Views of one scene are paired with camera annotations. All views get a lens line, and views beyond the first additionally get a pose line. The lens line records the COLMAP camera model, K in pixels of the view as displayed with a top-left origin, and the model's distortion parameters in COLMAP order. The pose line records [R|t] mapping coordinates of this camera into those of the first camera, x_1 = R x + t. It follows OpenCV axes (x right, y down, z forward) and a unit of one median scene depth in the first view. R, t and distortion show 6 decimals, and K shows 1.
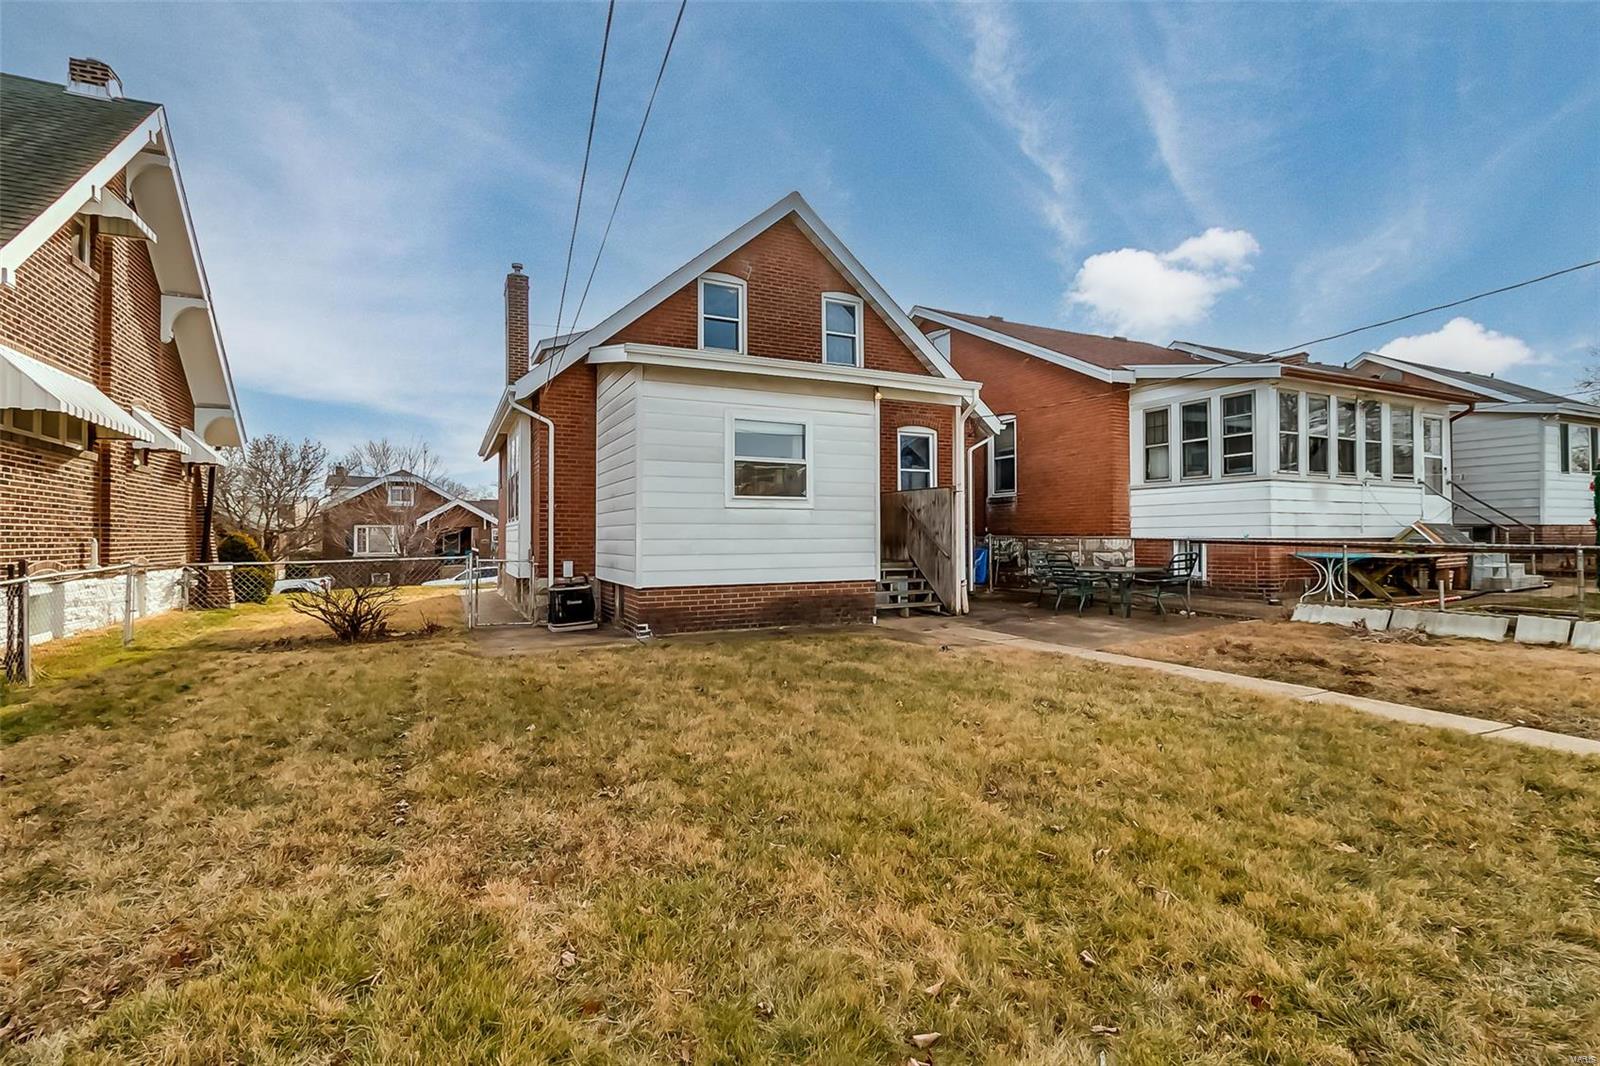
lens RADIAL K [[743.9, 0, 801.8], [0, 743.9, 529.2], [0, 0, 1]] dist [0.000866, 0.000280]
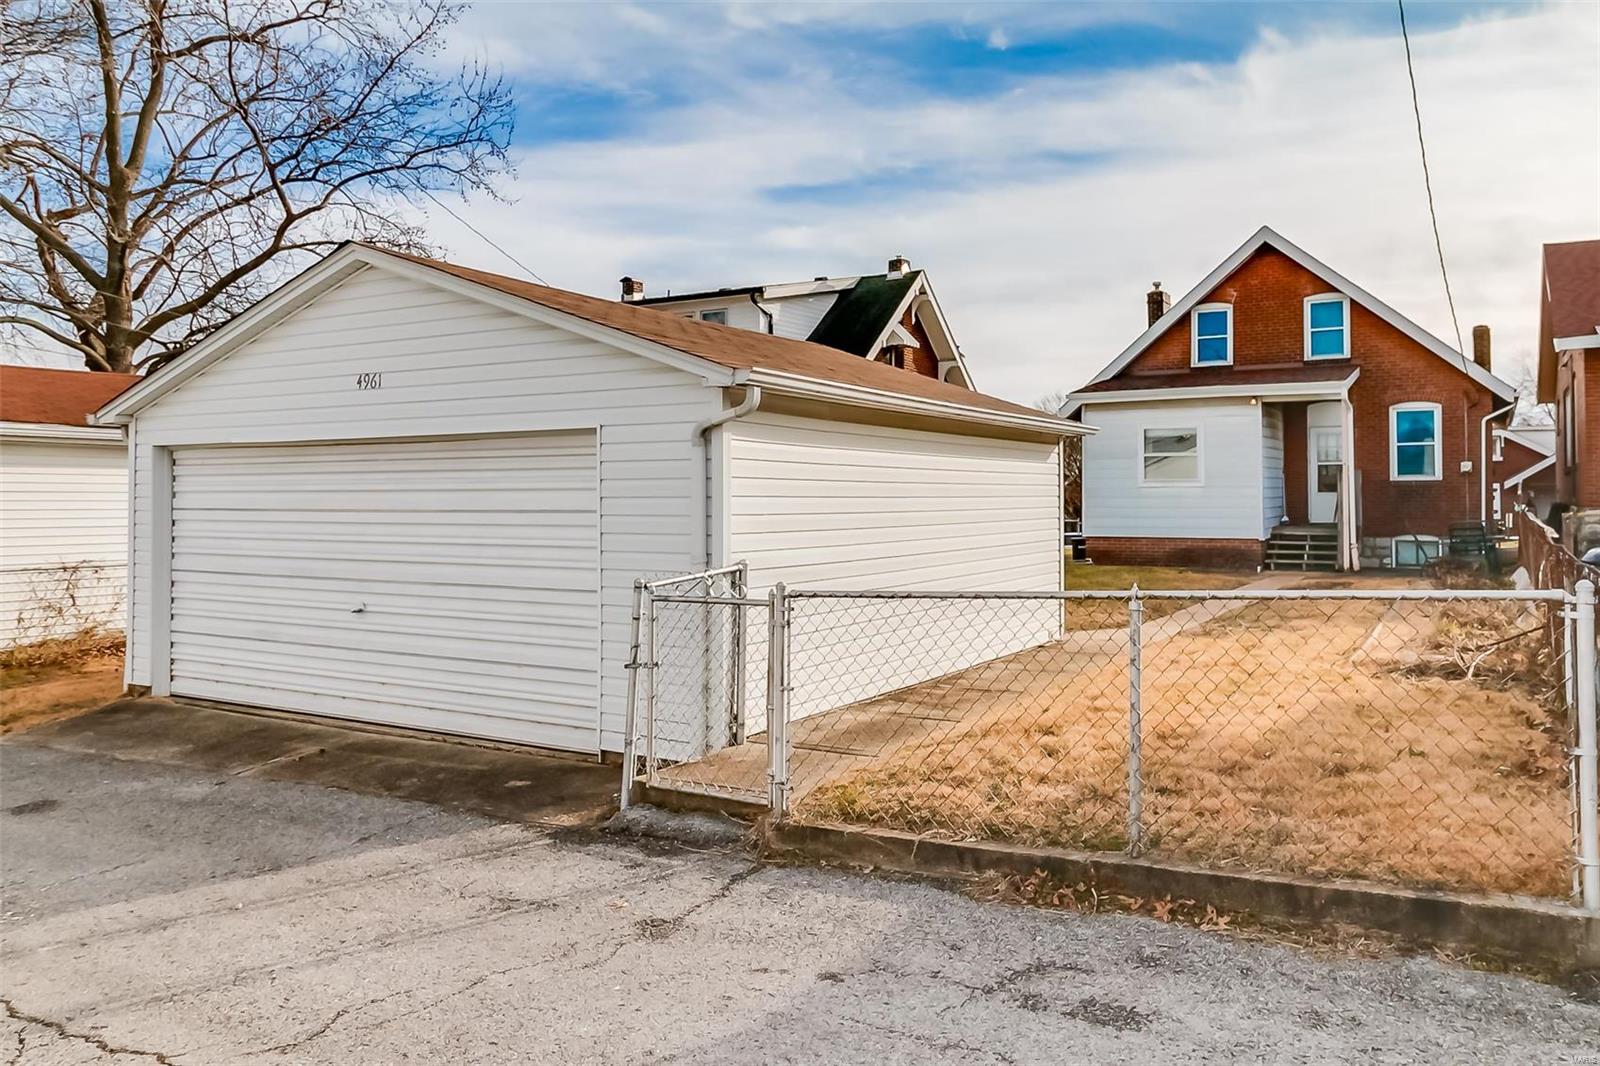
lens RADIAL K [[1105.8, 0, 829.3], [0, 1105.8, 471.9], [0, 0, 1]] dist [0.002479, 0.002181]
pose [[0.561207, -0.021024, -0.827409, 1.282409], [0.005285, 0.999748, -0.021819, -0.012700], [0.827659, 0.007872, 0.561176, -0.731708]]
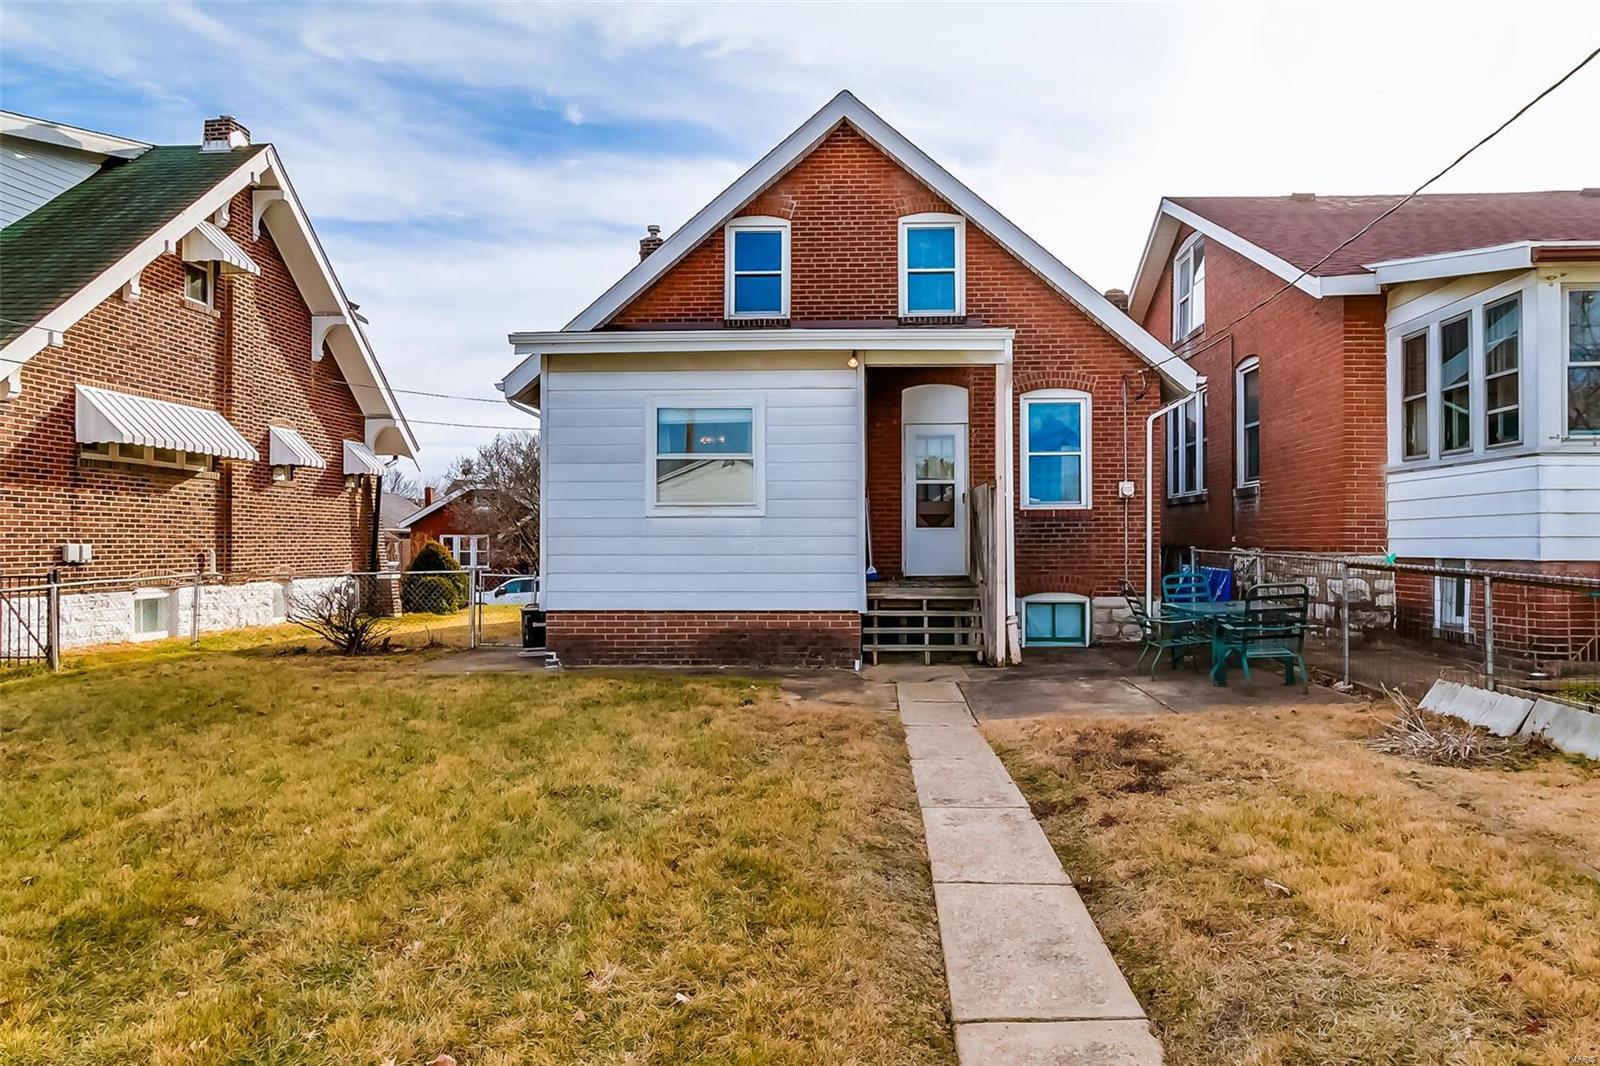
lens RADIAL K [[1036.5, 0, 802.4], [0, 1036.5, 536.3], [0, 0, 1]] dist [0.000122, 0.001088]
pose [[0.872370, -0.000590, -0.488846, 0.545127], [0.003710, 0.999978, 0.005414, -0.011865], [0.488832, -0.006537, 0.872353, 0.072236]]
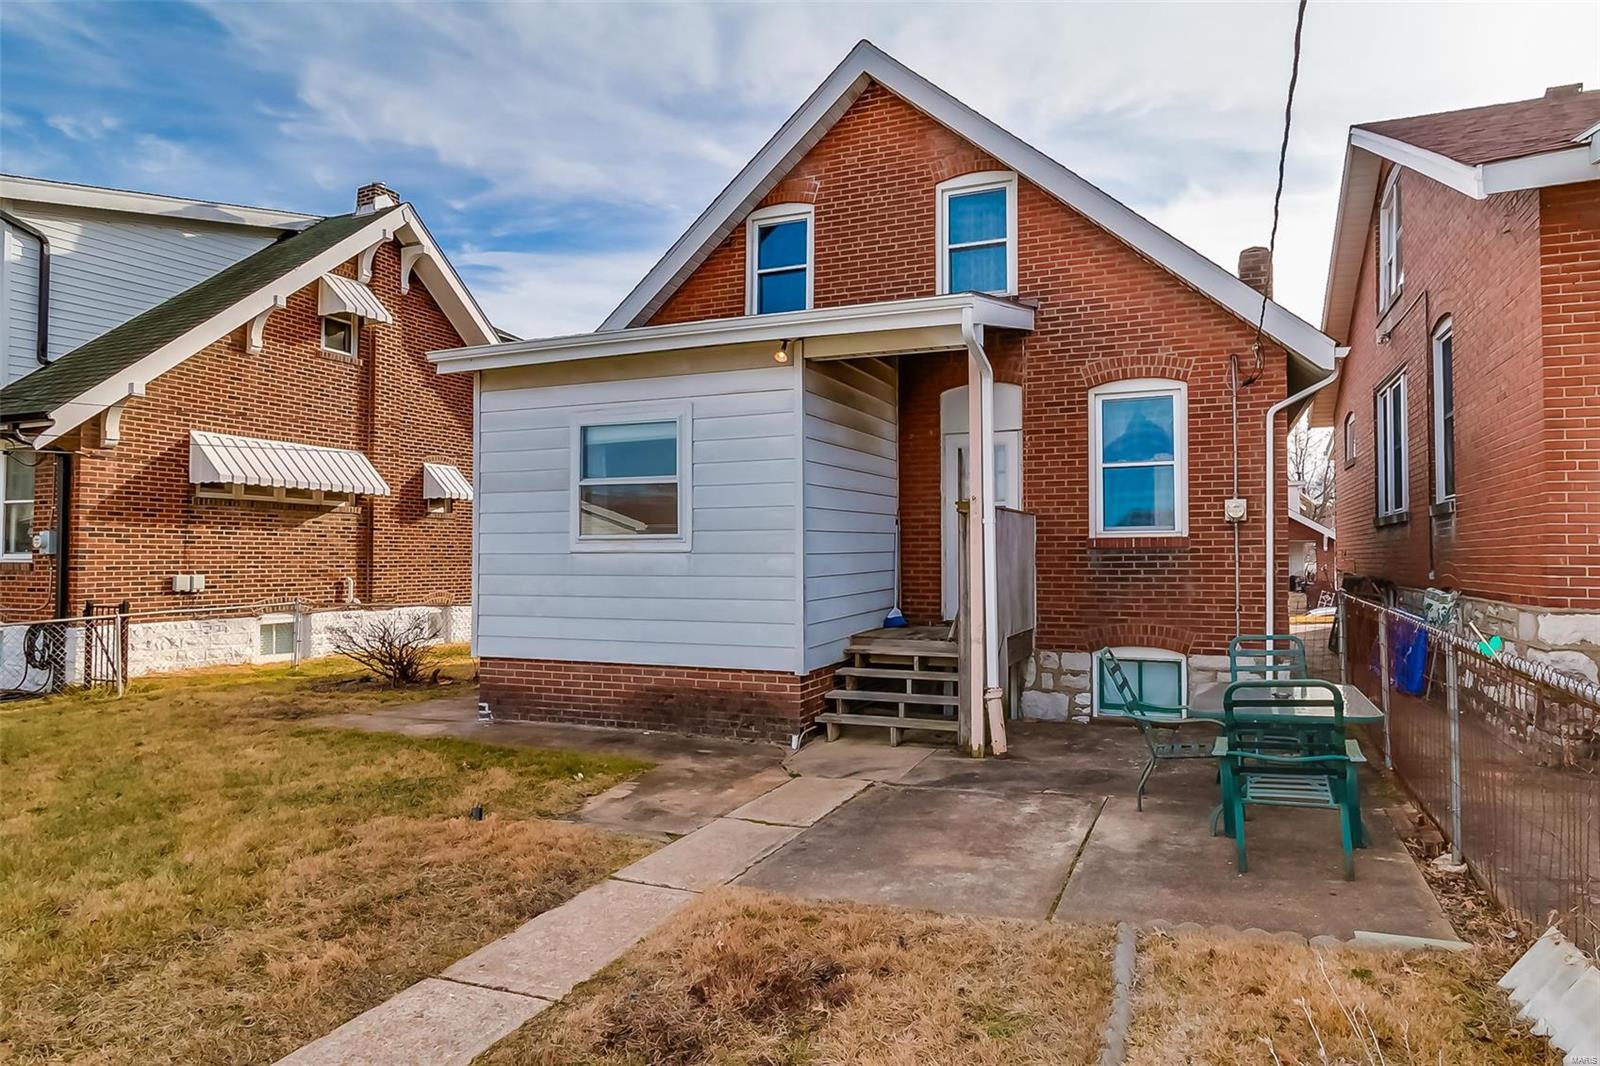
lens RADIAL K [[930.3, 0, 803.8], [0, 930.3, 537.4], [0, 0, 1]] dist [-0.000101, -0.000065]
pose [[0.662154, -0.014341, -0.749230, 0.636511], [0.006593, 0.999890, -0.013313, -0.026821], [0.749339, 0.003876, 0.662176, 0.515382]]
